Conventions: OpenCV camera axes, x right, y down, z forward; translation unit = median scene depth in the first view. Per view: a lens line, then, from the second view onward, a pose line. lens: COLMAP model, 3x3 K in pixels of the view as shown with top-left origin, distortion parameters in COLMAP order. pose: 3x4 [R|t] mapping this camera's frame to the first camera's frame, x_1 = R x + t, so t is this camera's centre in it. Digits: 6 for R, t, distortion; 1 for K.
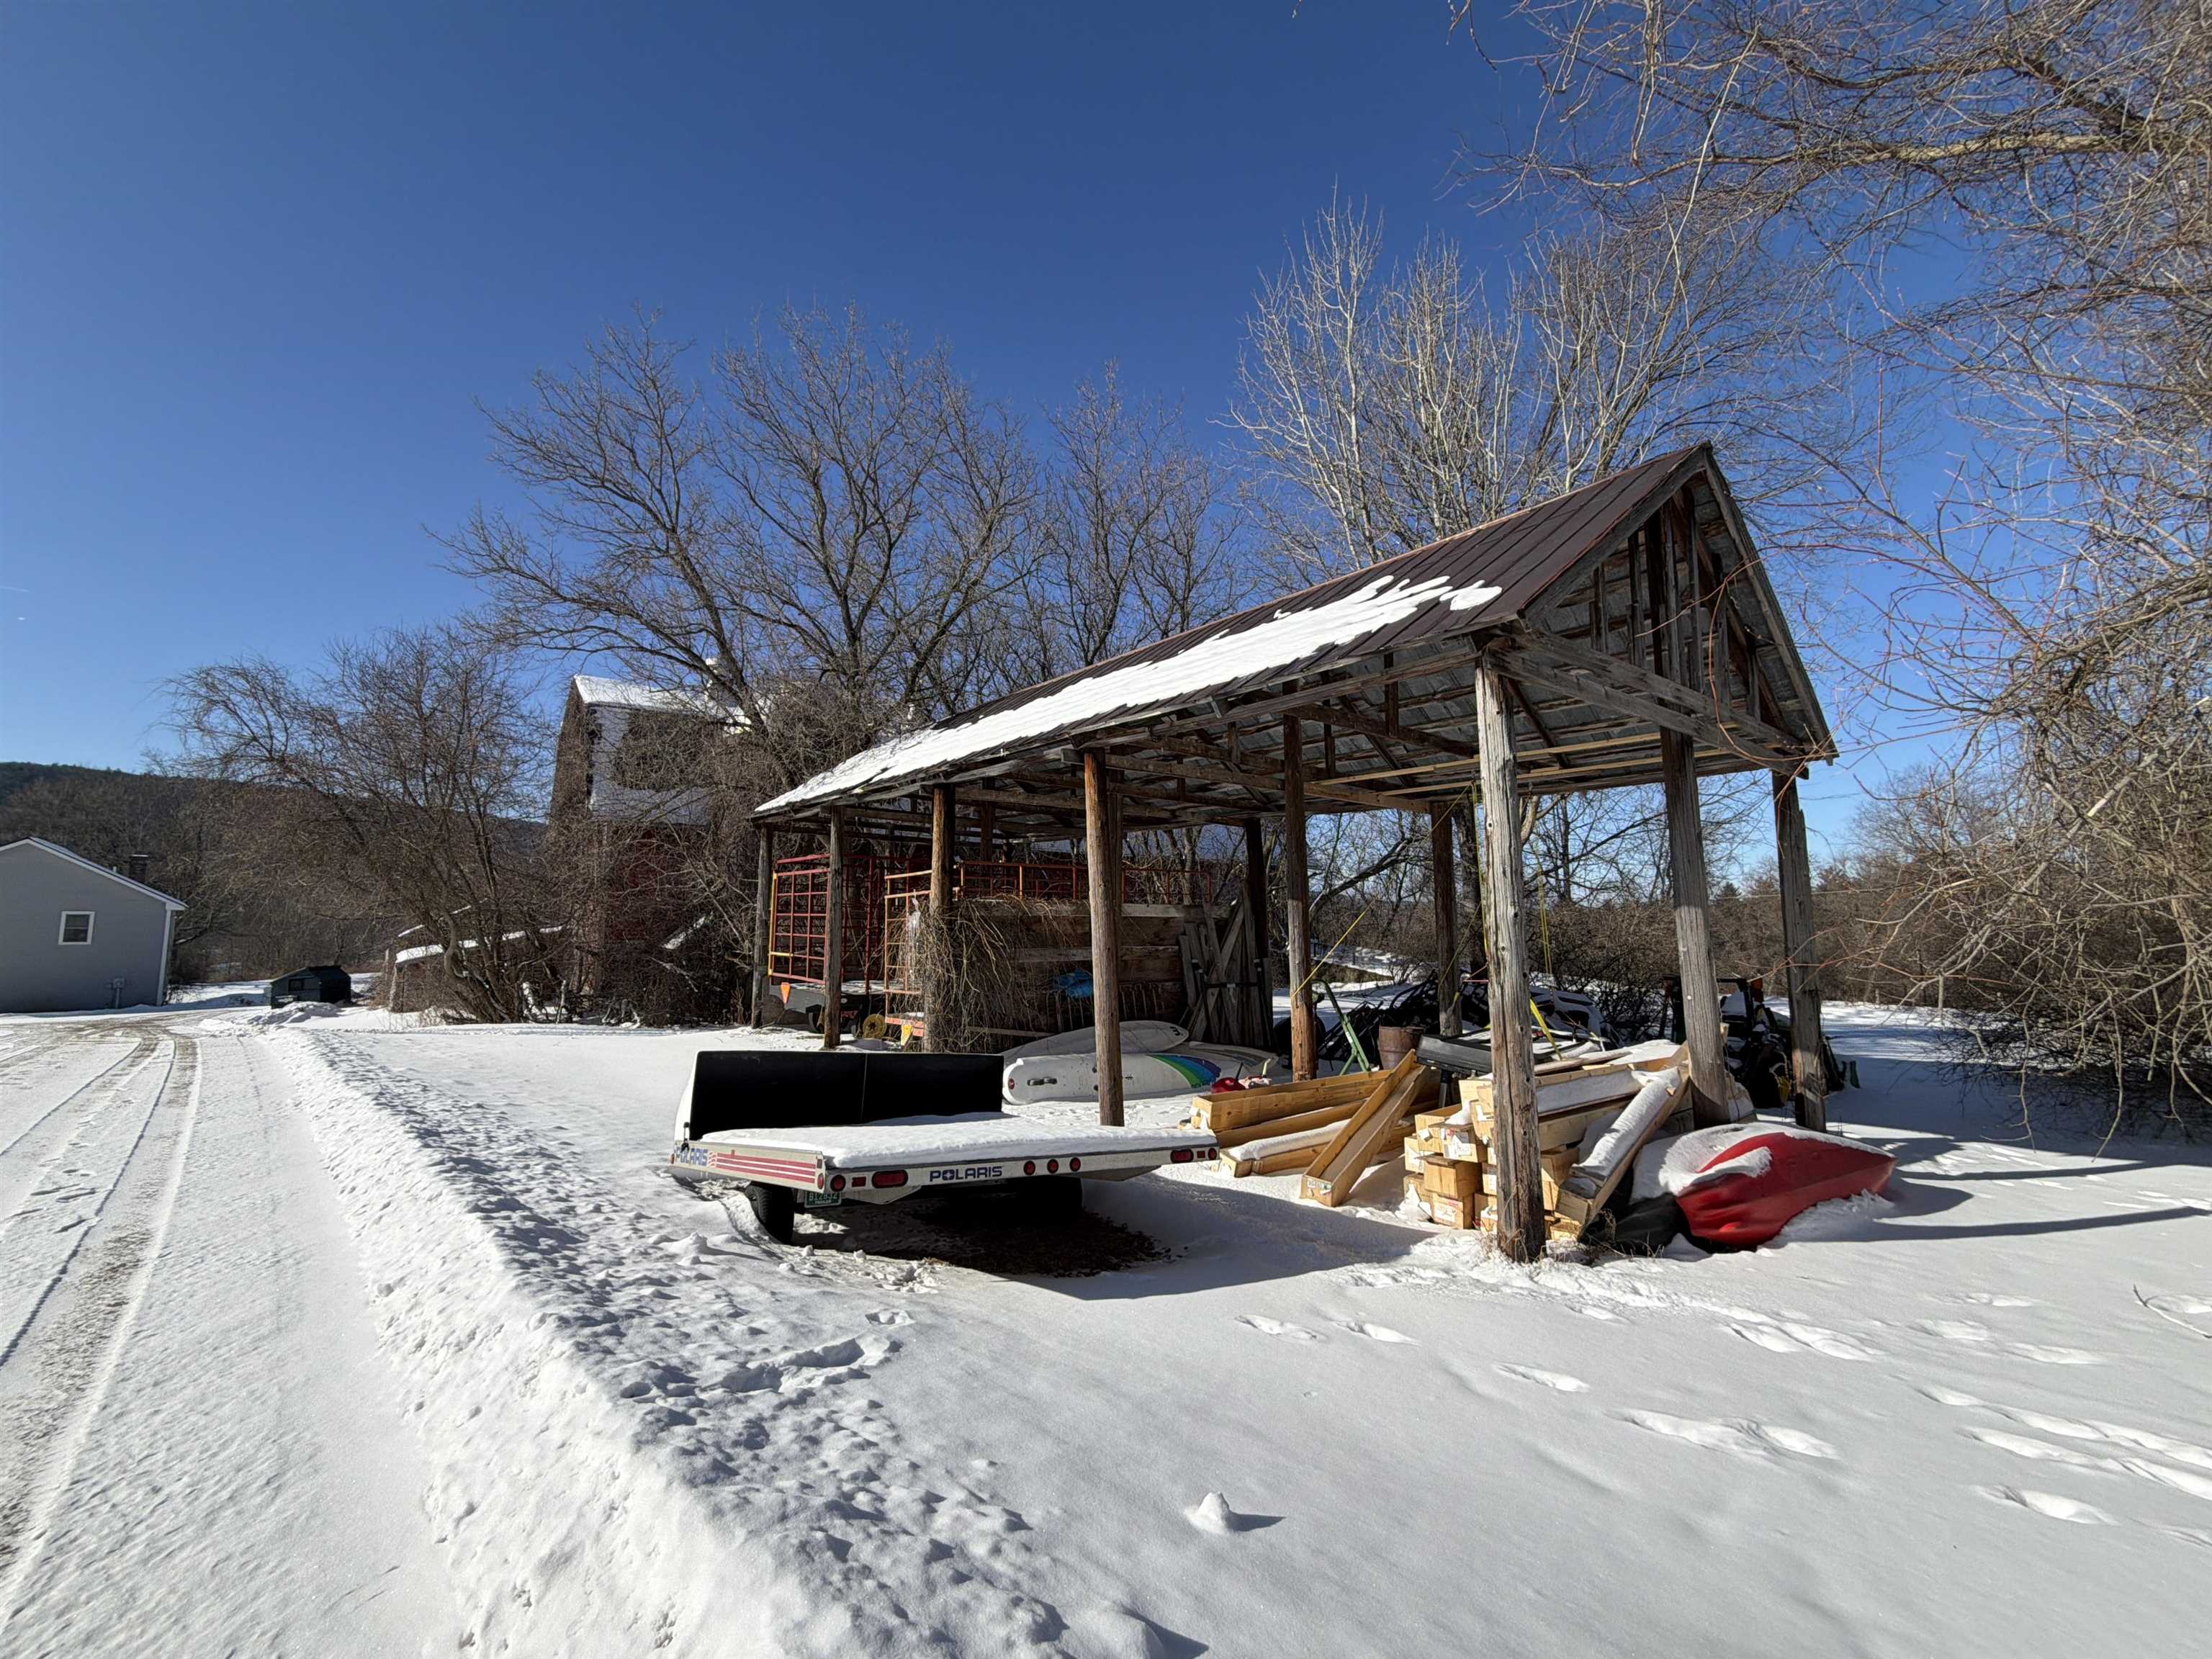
lens RADIAL K [[883.7, 0, 1108.1], [0, 883.7, 831.0], [0, 0, 1]] dist [0.000504, -0.000525]
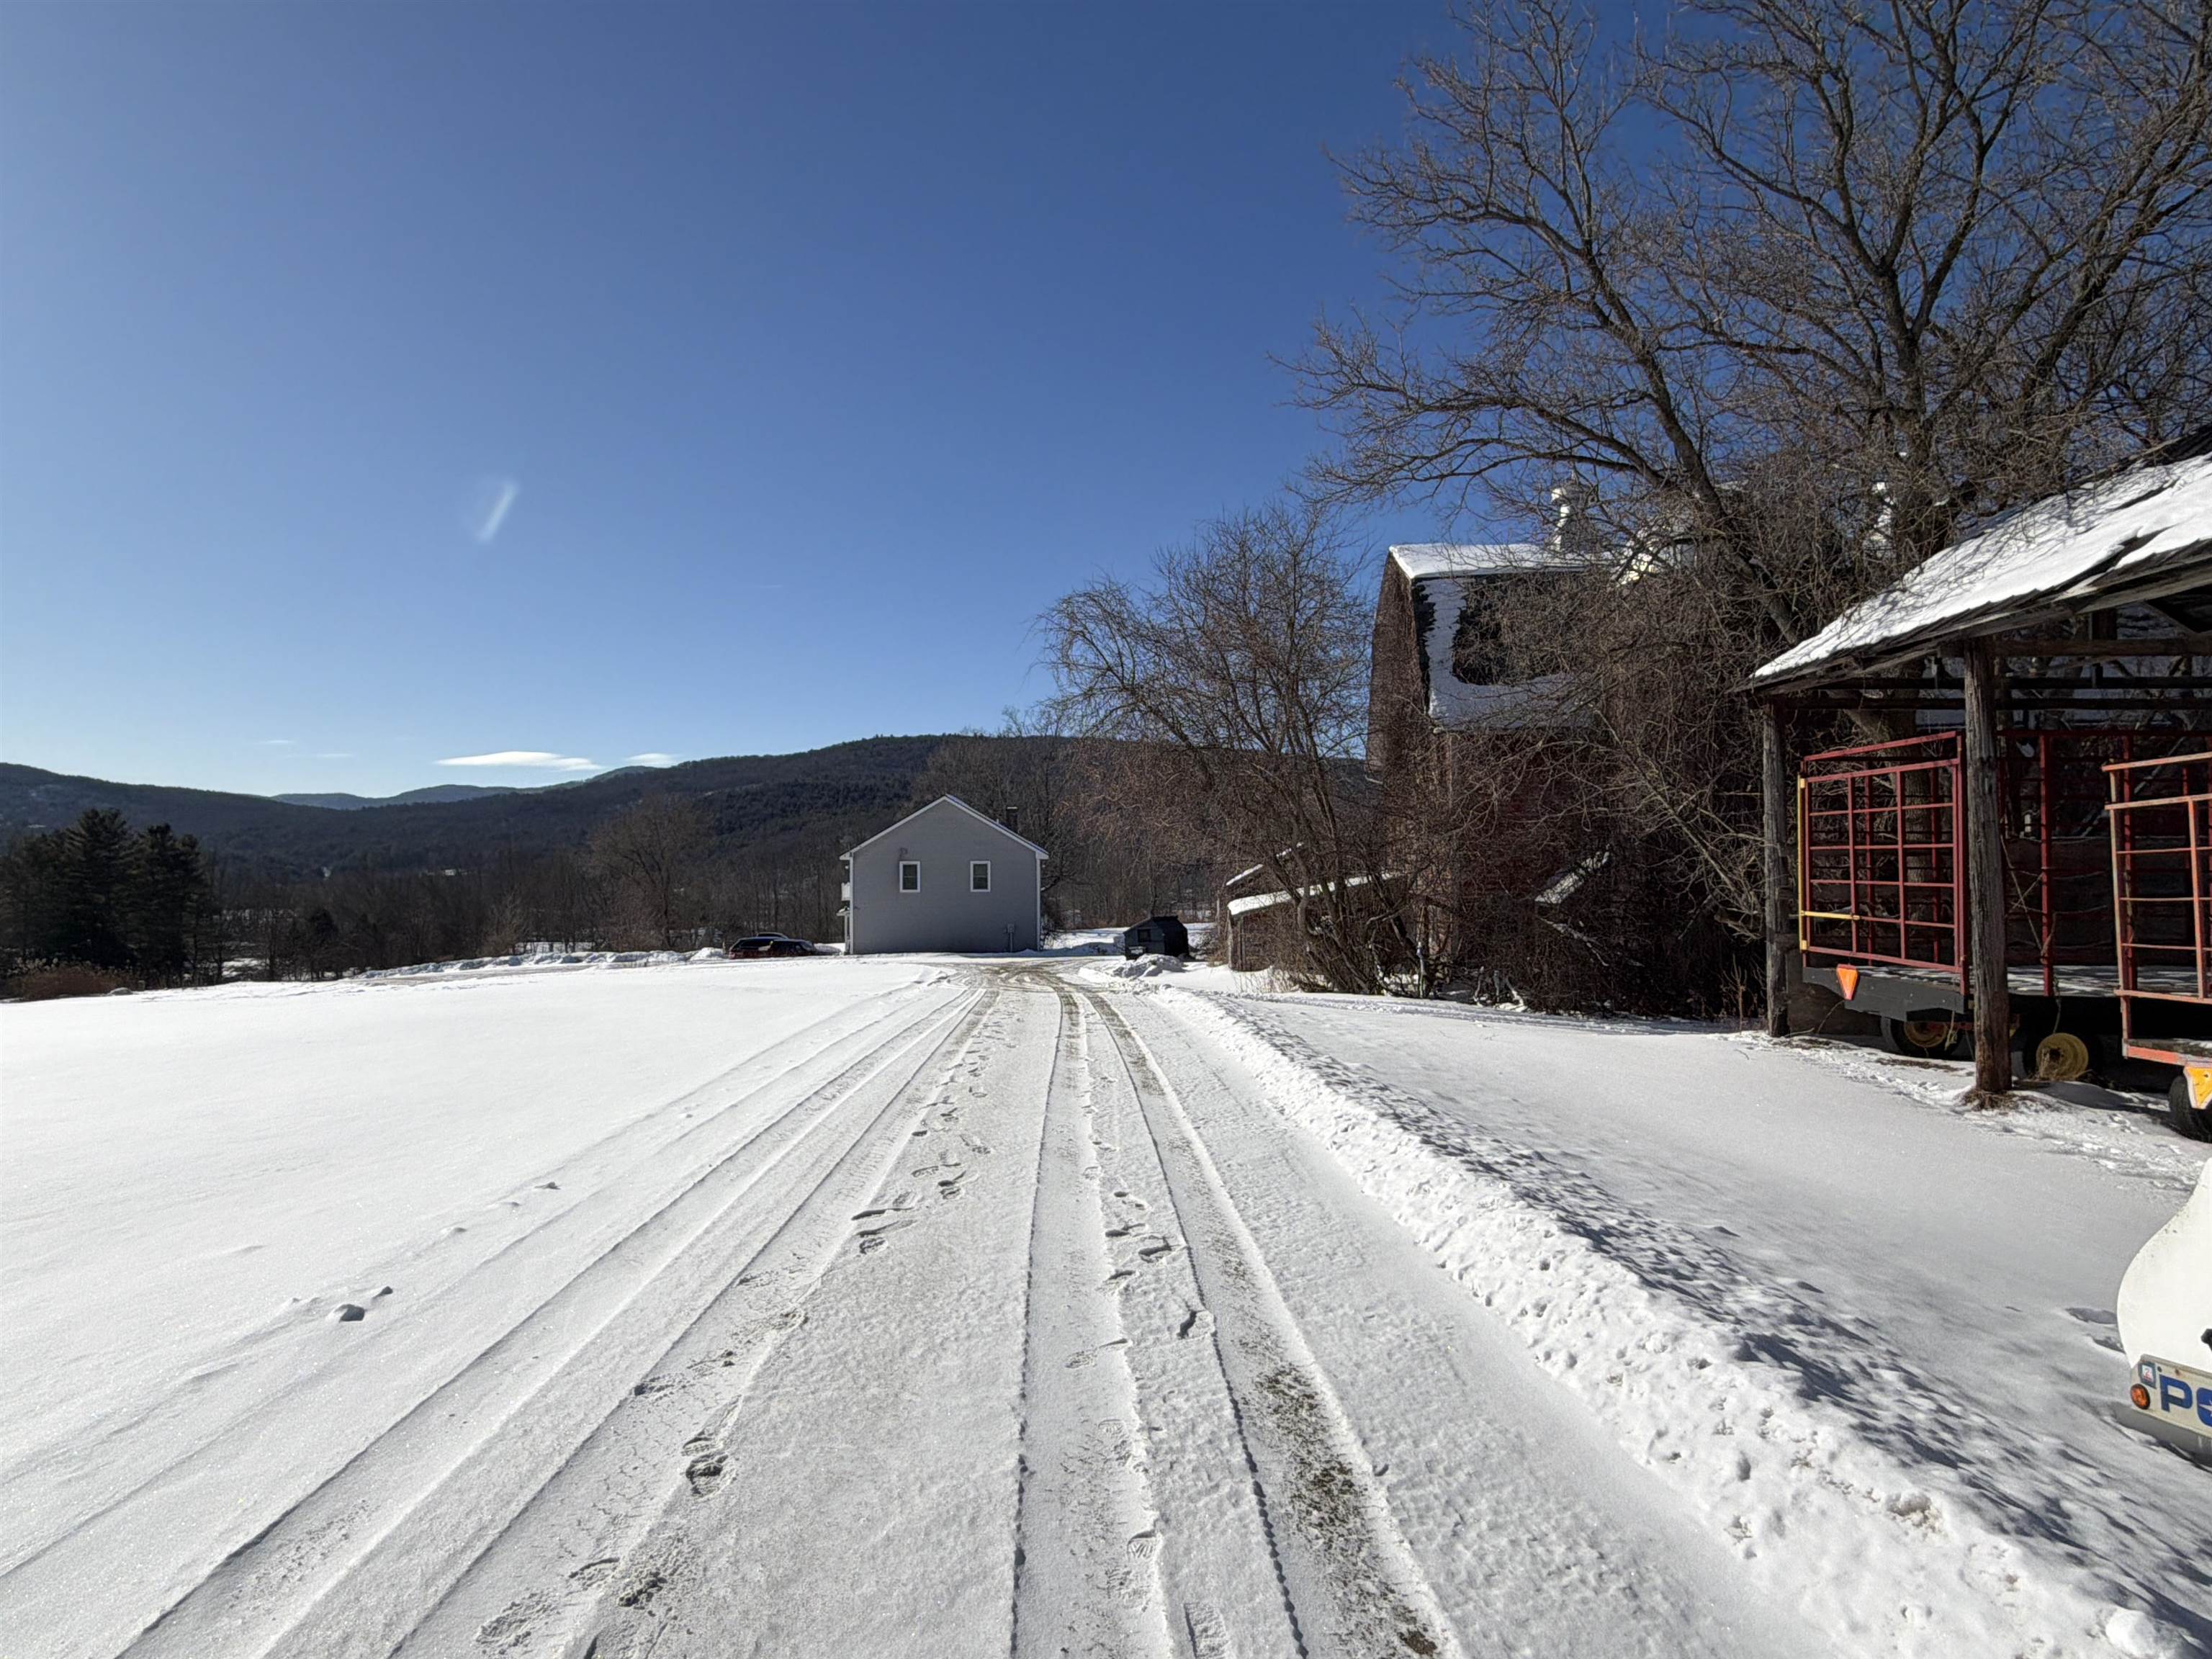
lens RADIAL K [[1191.2, 0, 1106.1], [0, 1191.2, 833.6], [0, 0, 1]] dist [0.000723, -0.000427]
pose [[0.736163, -0.026729, -0.676276, -0.121842], [0.076692, 0.996078, 0.044115, 0.009331], [0.672445, -0.084341, 0.735326, 0.068967]]
